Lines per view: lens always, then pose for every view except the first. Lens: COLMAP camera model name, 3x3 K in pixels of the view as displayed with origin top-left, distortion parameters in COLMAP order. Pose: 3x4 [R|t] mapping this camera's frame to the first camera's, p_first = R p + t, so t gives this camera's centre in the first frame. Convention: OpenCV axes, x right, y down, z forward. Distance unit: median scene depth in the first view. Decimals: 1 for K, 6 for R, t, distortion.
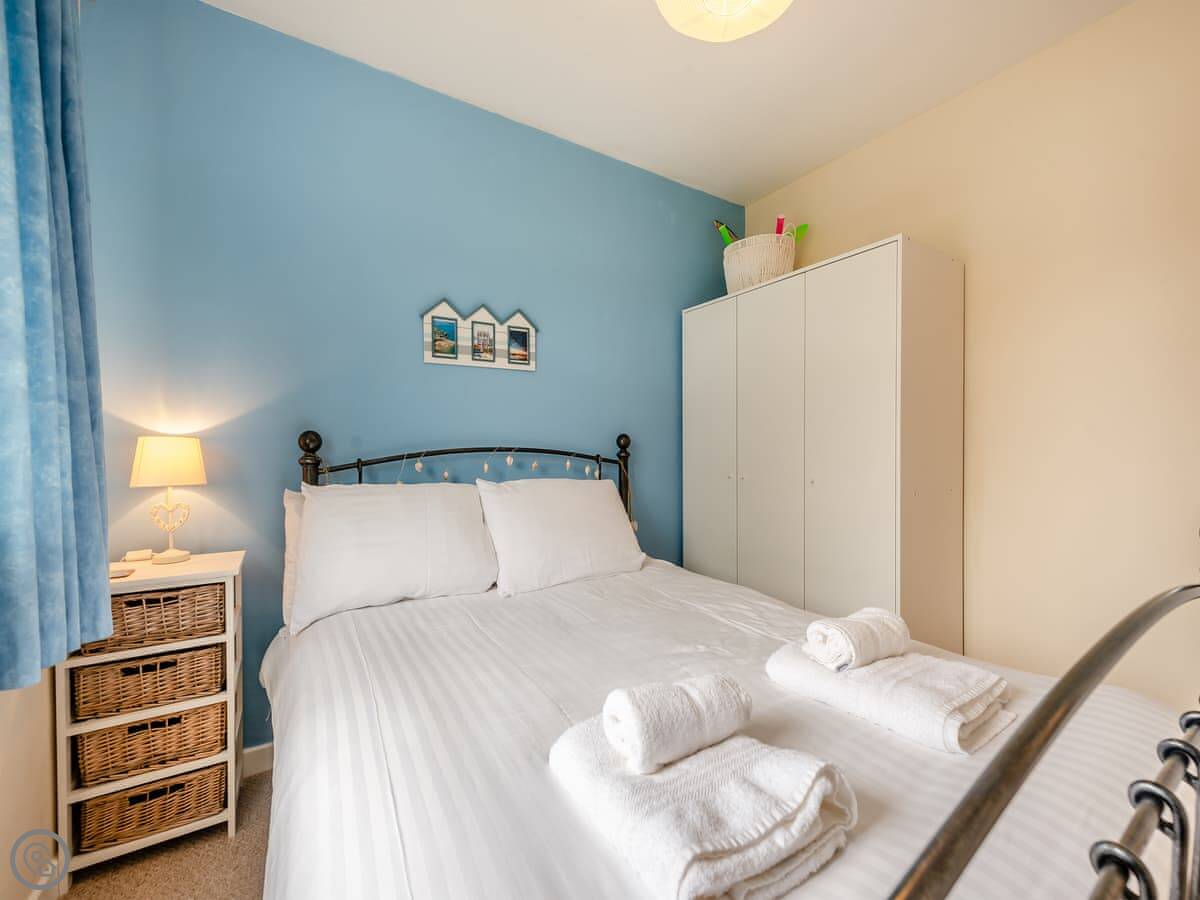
lens RADIAL K [[477.0, 0, 601.0], [0, 477.0, 446.8], [0, 0, 1]] dist [0.010899, -0.001247]
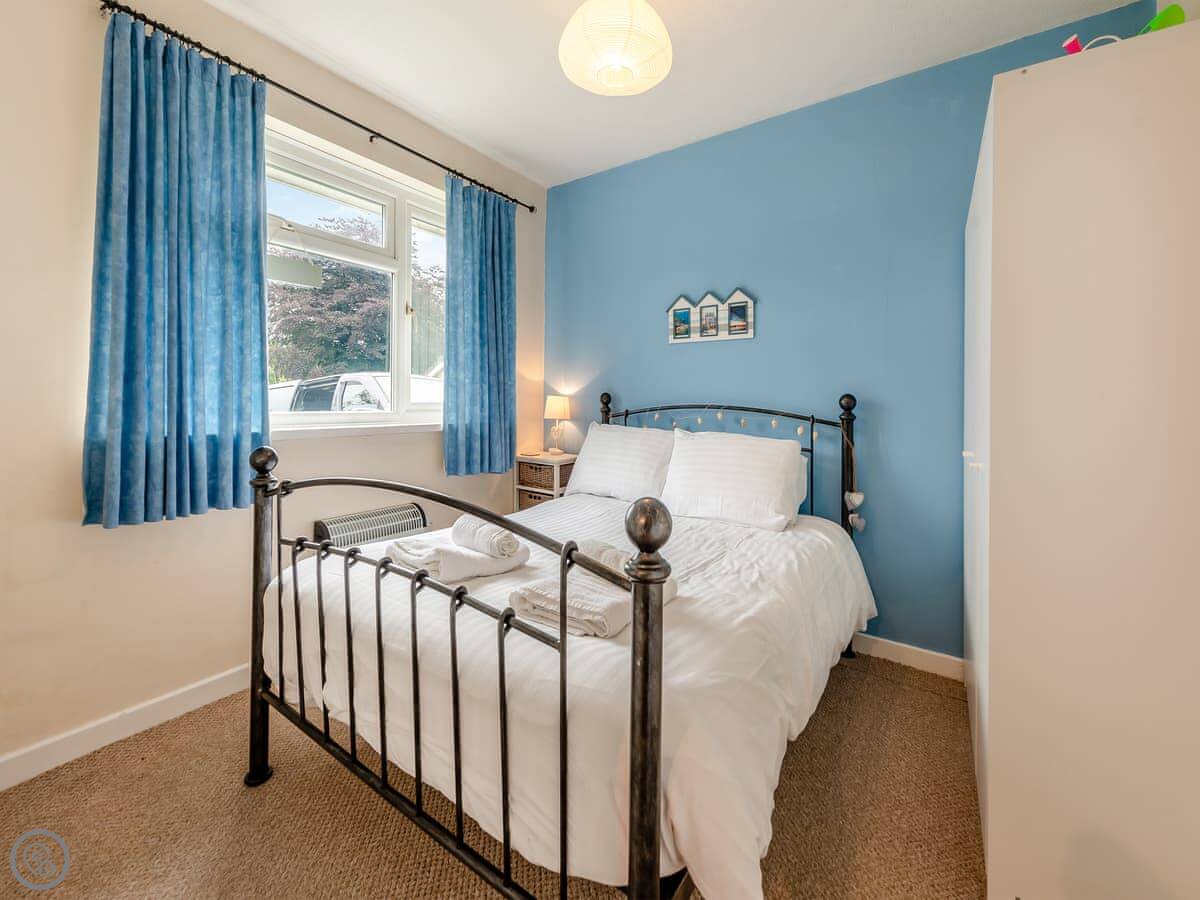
lens RADIAL K [[477.0, 0, 616.5], [0, 477.0, 399.0], [0, 0, 1]] dist [0.010899, -0.001247]
pose [[0.398411, 0.001746, -0.917205, 0.814507], [-0.029259, 0.999513, -0.010806, 0.006068], [0.916740, 0.031142, 0.398268, 0.285046]]
